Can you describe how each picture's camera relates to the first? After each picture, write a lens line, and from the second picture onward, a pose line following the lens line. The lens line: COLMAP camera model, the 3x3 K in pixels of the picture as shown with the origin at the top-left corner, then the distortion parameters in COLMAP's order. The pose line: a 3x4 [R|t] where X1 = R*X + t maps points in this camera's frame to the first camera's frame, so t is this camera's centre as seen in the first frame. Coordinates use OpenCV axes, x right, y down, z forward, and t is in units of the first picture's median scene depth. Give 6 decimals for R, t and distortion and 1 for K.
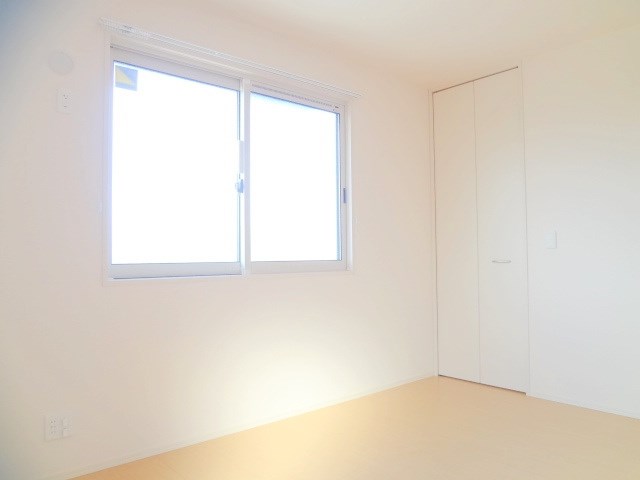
lens RADIAL K [[487.2, 0, 320.0], [0, 487.2, 240.0], [0, 0, 1]] dist [-0.000249, -0.000441]
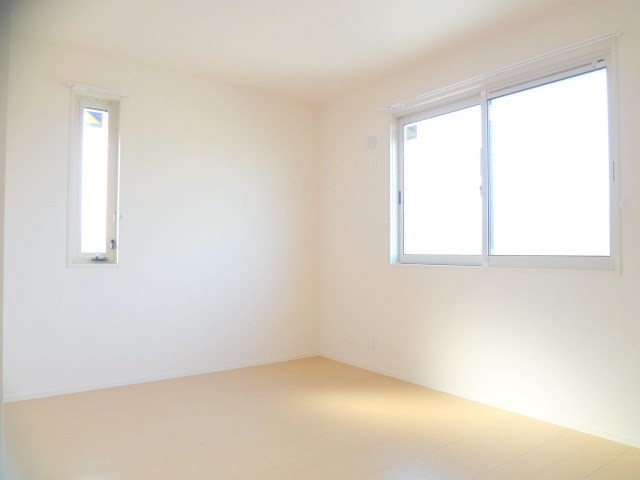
lens RADIAL K [[487.2, 0, 320.0], [0, 487.2, 240.0], [0, 0, 1]] dist [-0.000249, -0.000441]
pose [[-0.068324, -0.020751, -0.997447, 0.985459], [0.021319, 0.999525, -0.022255, 0.027498], [0.997435, -0.022785, -0.067849, 0.703288]]
